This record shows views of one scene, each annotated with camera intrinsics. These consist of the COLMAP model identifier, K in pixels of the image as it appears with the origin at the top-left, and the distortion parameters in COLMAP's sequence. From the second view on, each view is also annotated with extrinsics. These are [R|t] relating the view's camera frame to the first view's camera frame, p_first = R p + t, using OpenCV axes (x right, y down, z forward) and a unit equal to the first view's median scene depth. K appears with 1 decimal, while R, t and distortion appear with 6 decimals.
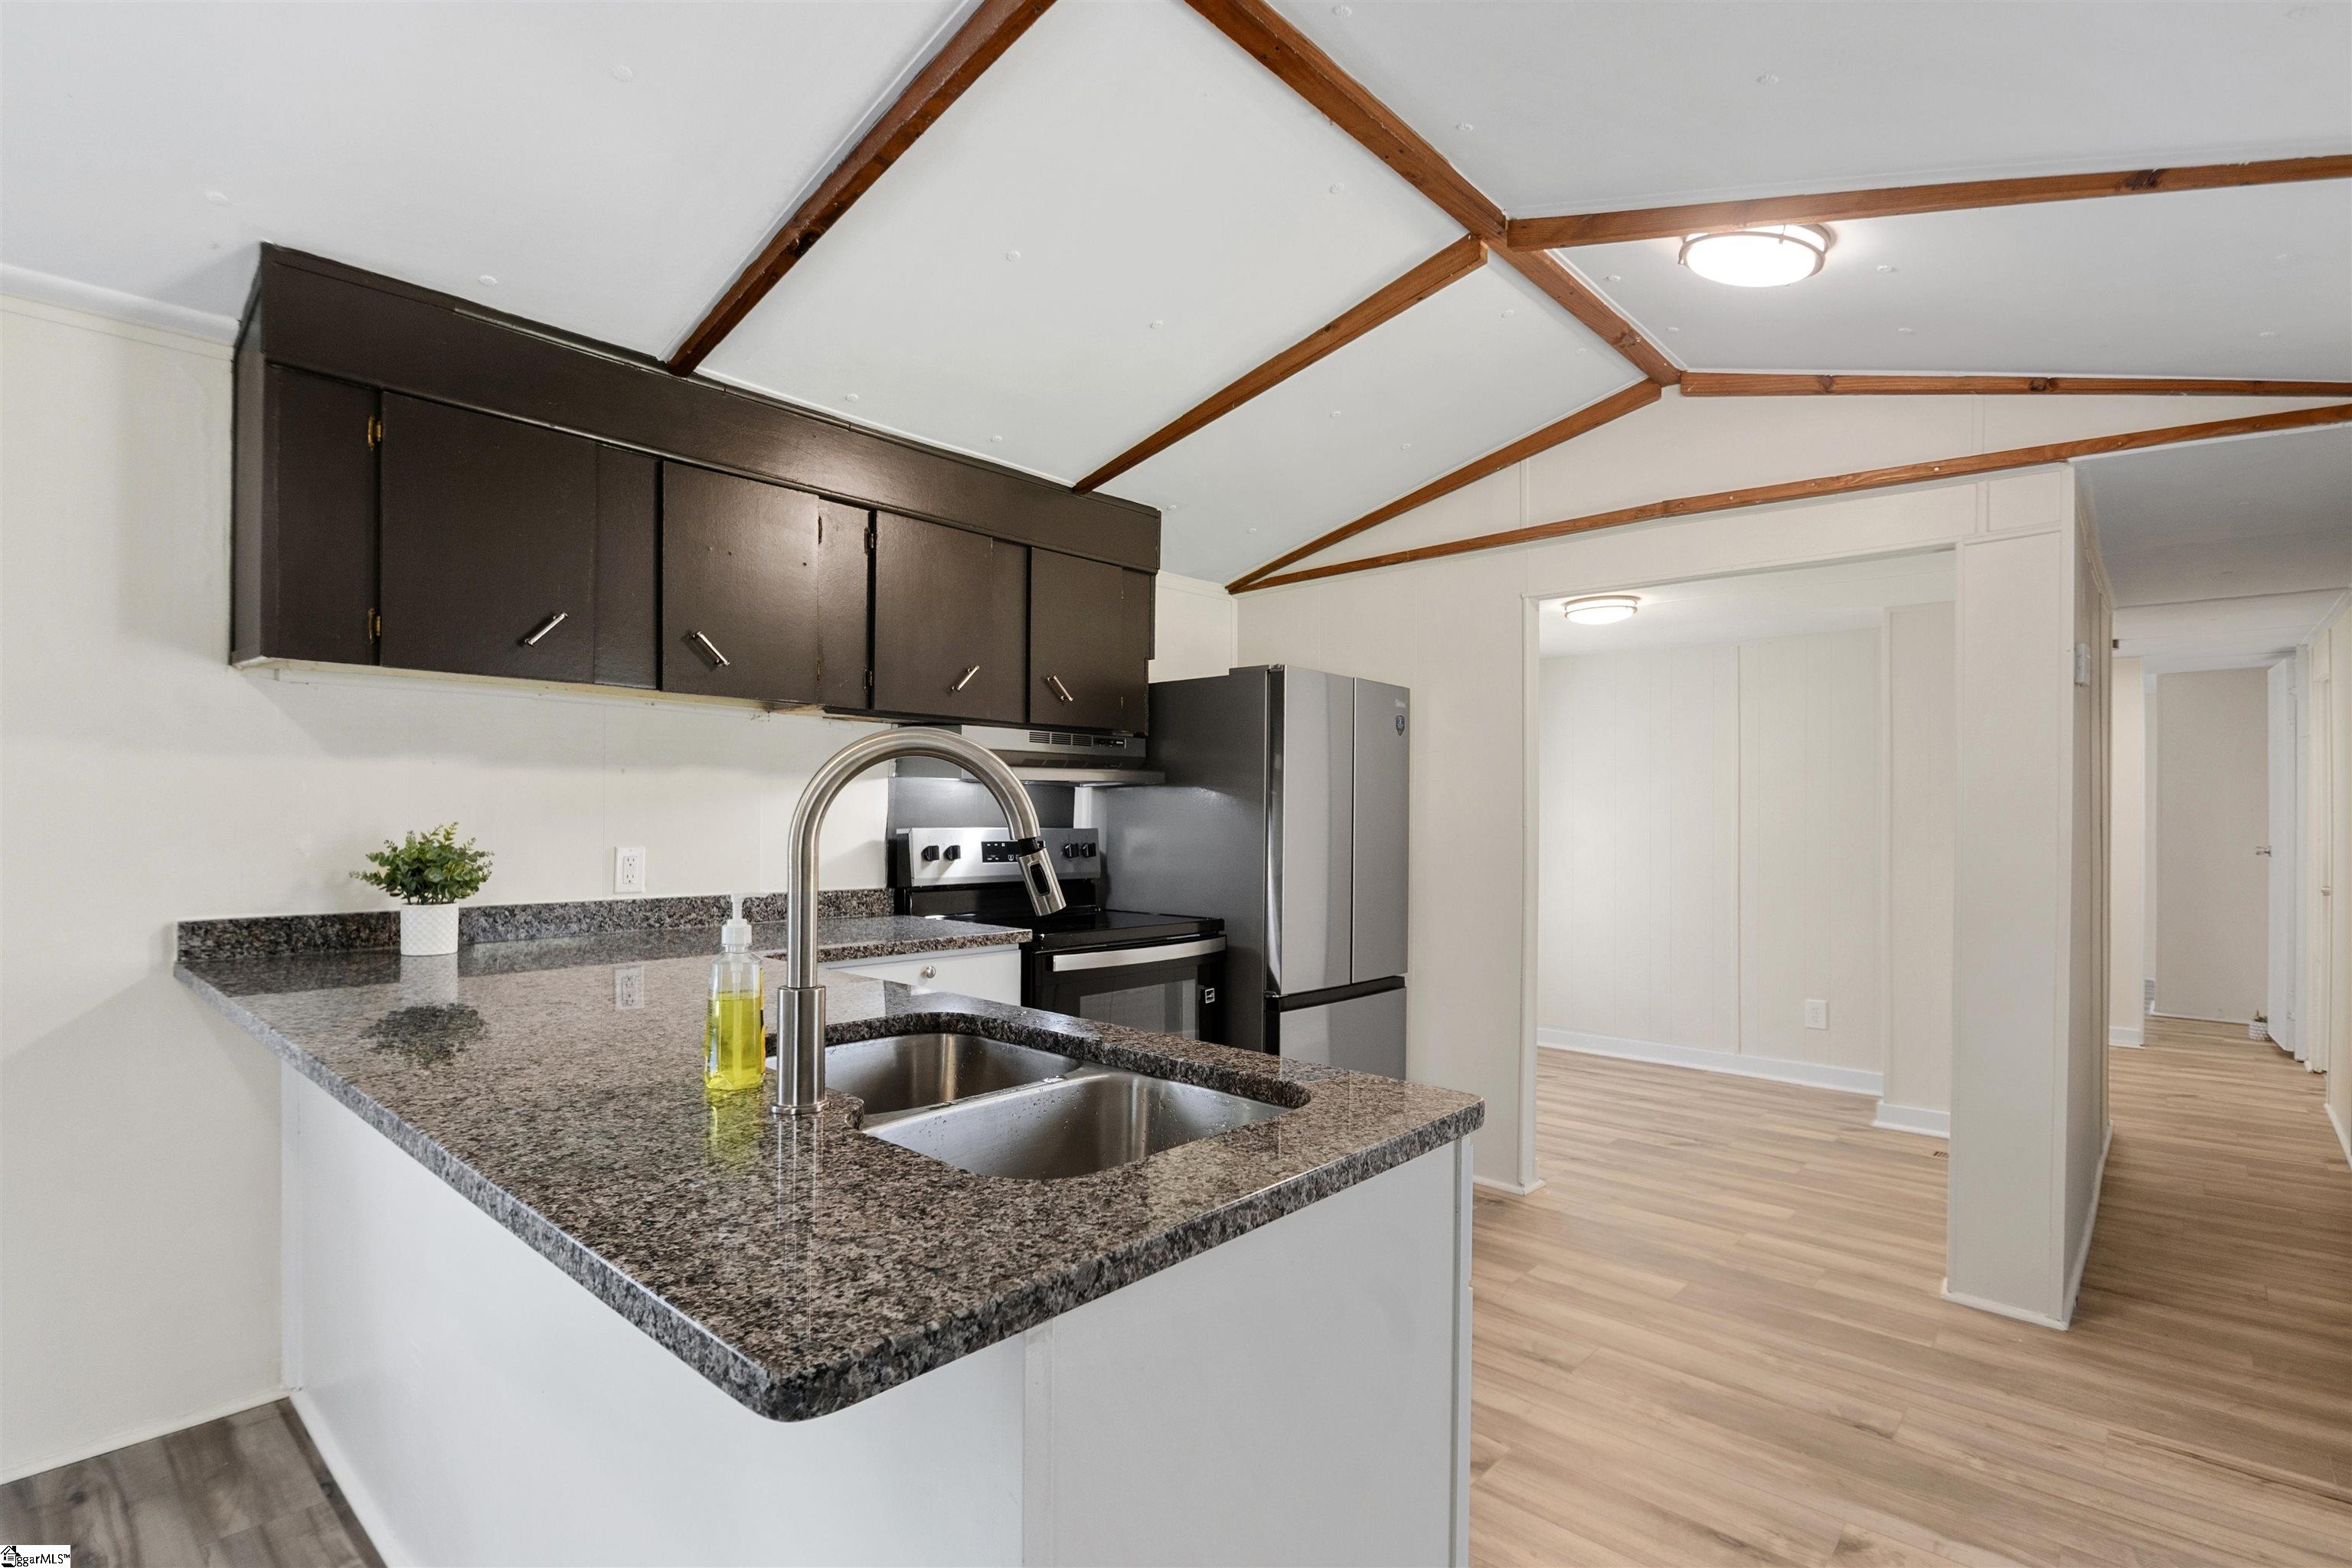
lens RADIAL K [[1105.9, 0, 1170.3], [0, 1105.9, 810.1], [0, 0, 1]] dist [0.000845, -0.013656]
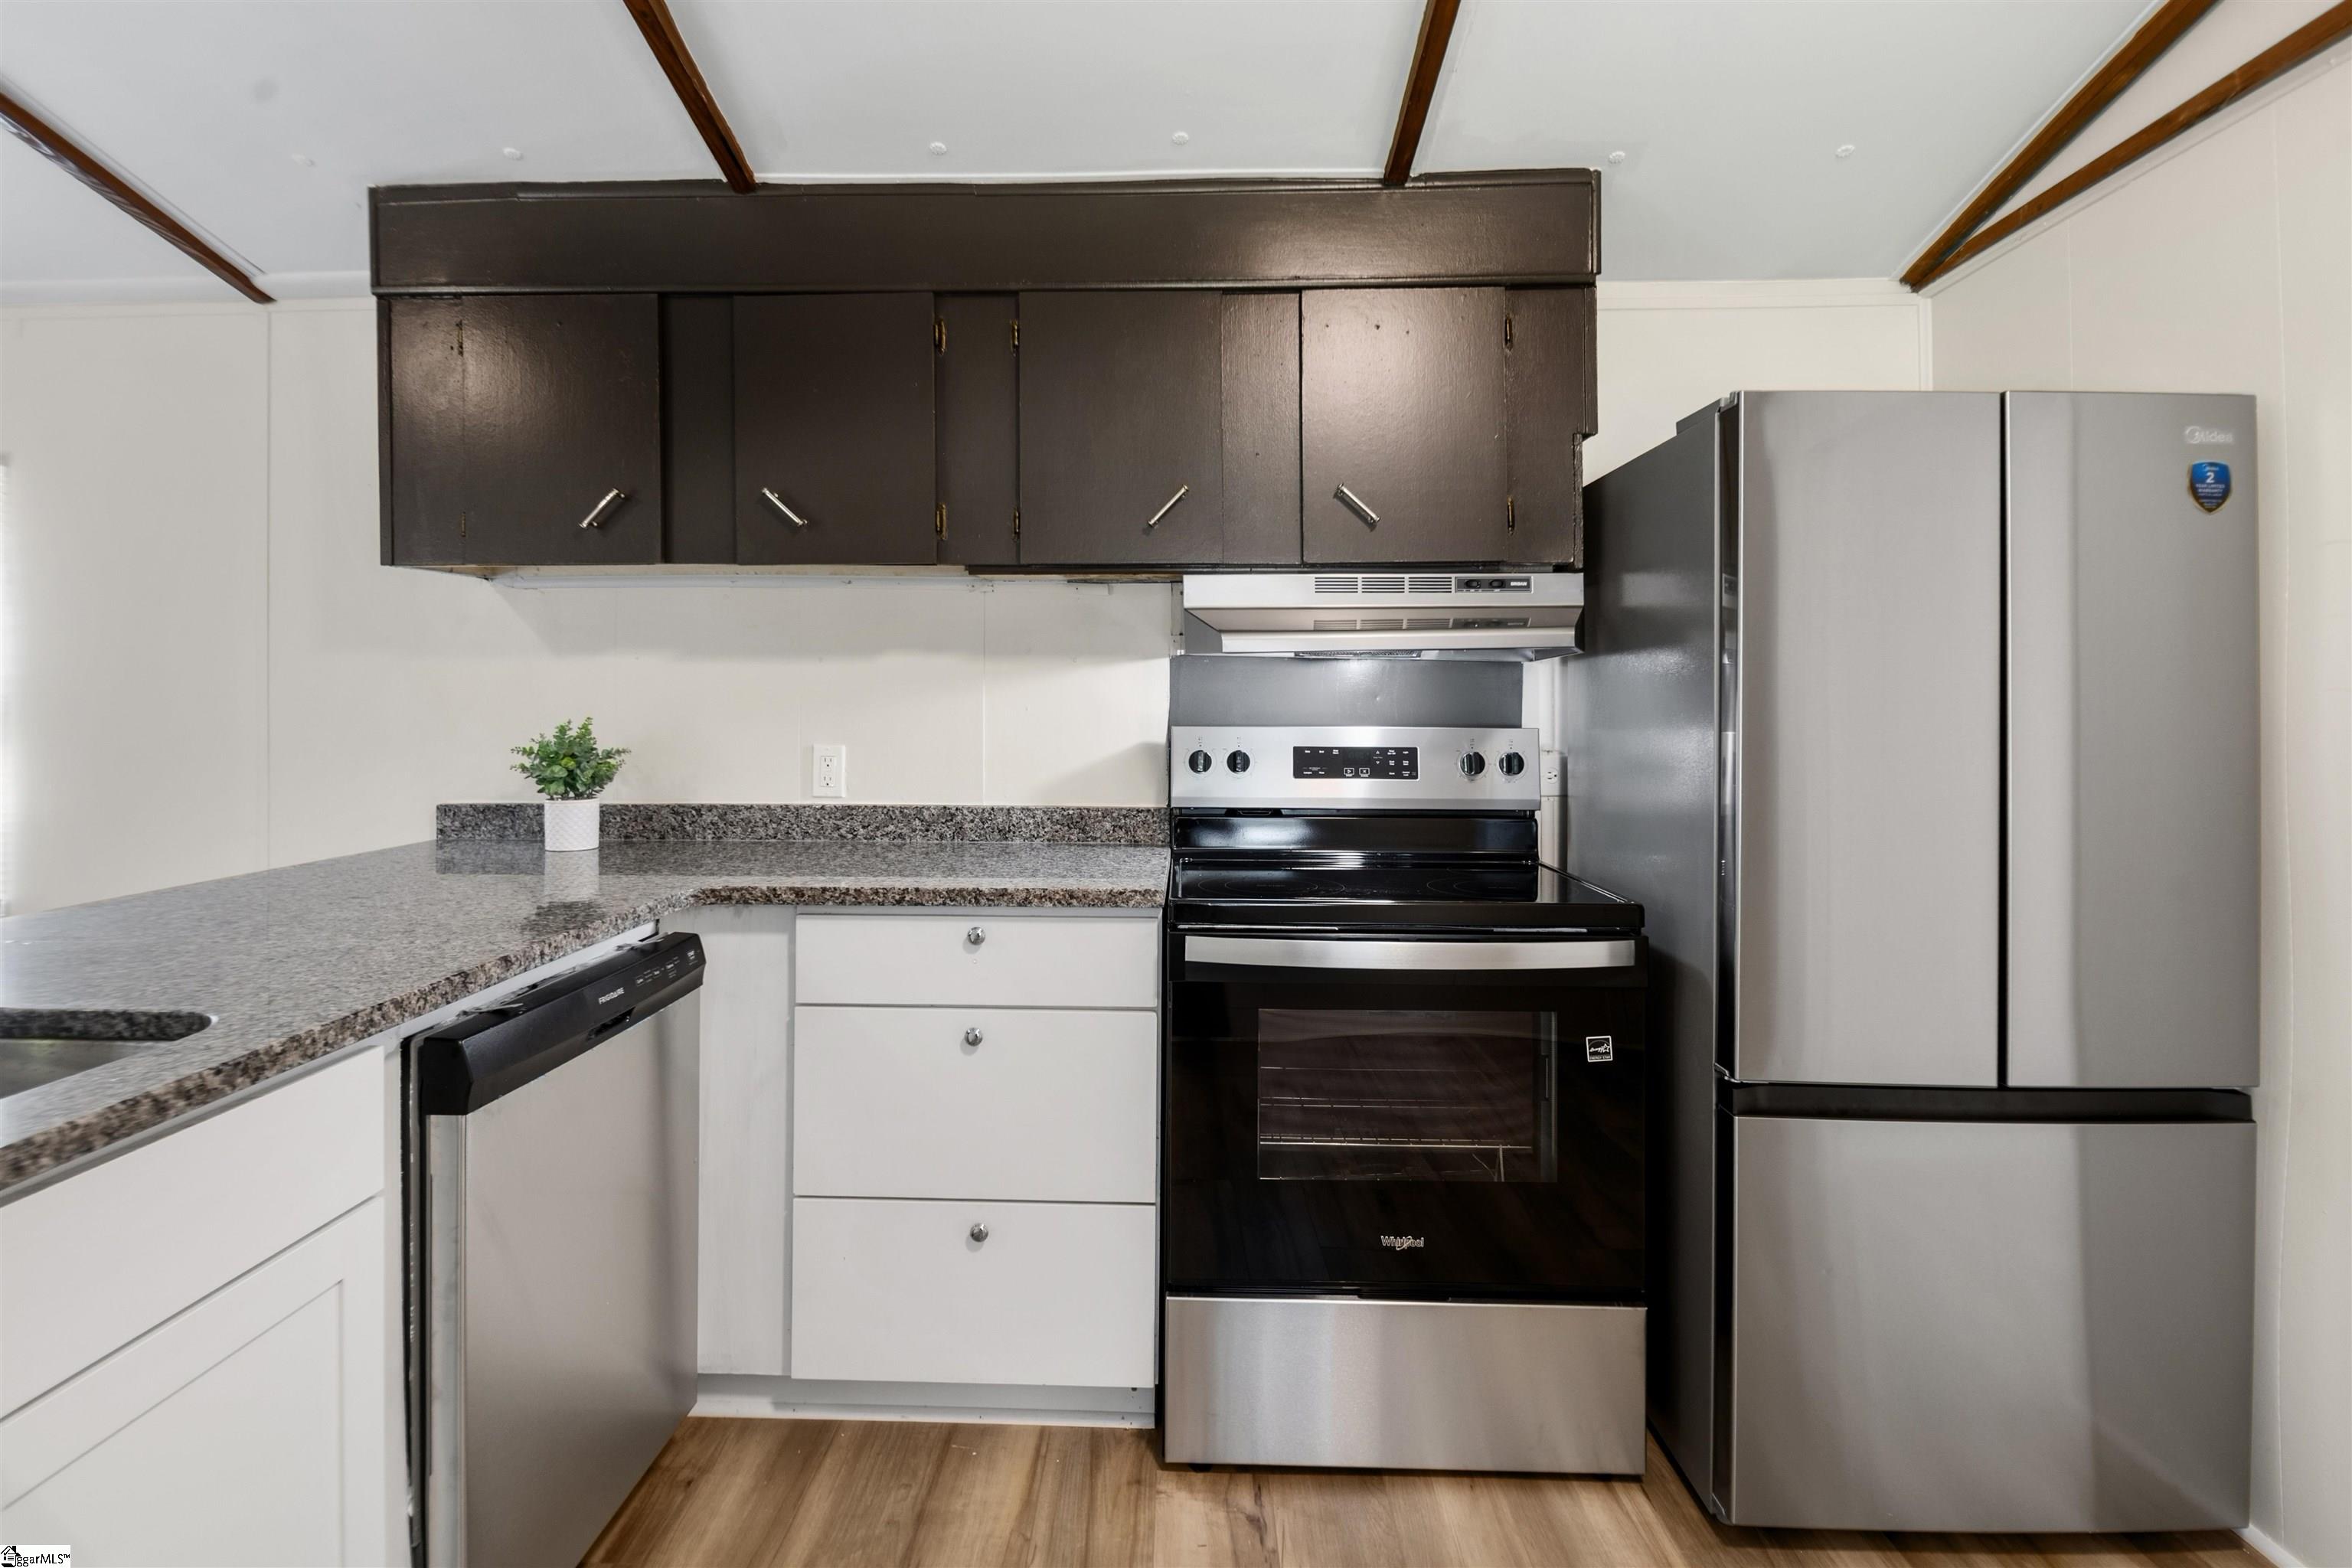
lens RADIAL K [[1172.0, 0, 1171.2], [0, 1172.0, 692.9], [0, 0, 1]] dist [-0.008478, 0.000295]
pose [[0.654888, -0.014482, -0.755588, 0.409040], [0.007339, 0.999891, -0.012804, 0.005438], [0.755691, 0.002840, 0.654923, 0.607217]]
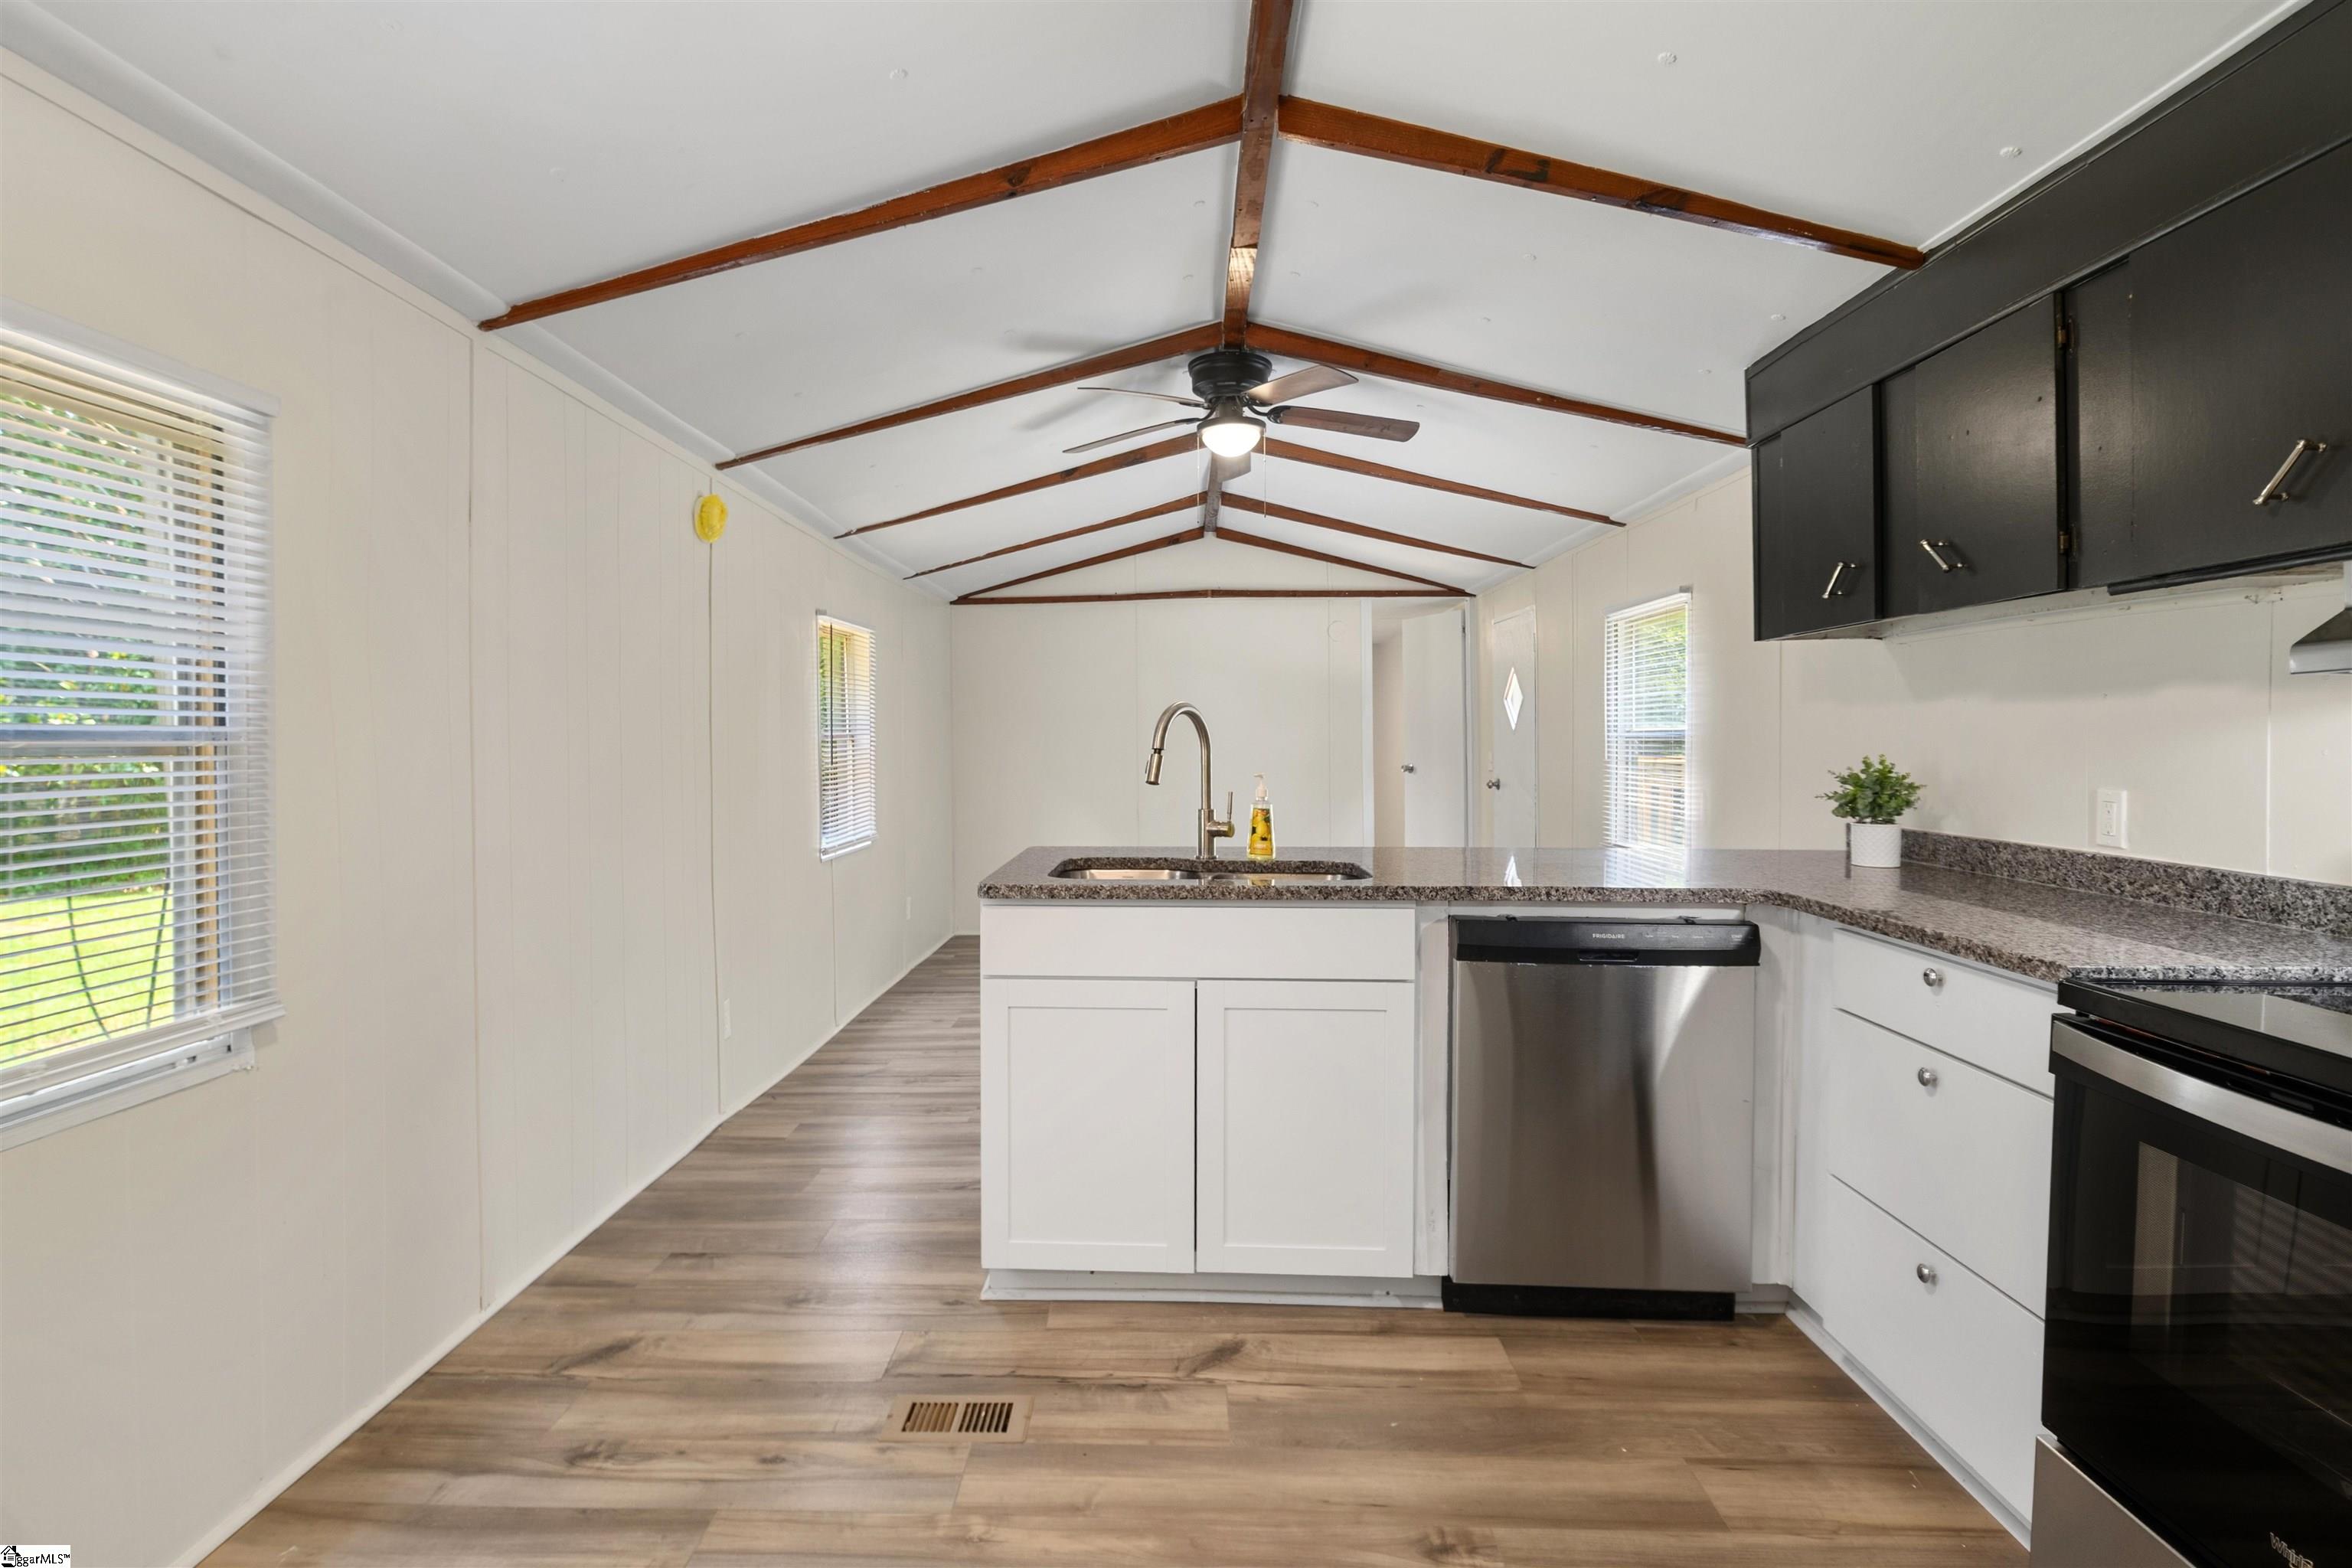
lens RADIAL K [[1145.2, 0, 1114.2], [0, 1145.2, 756.6], [0, 0, 1]] dist [0.004013, -0.015781]
pose [[-0.776712, -0.001742, -0.629854, 0.609119], [-0.010969, 0.999882, 0.010761, 0.008468], [0.629761, 0.015267, -0.776639, 1.213004]]
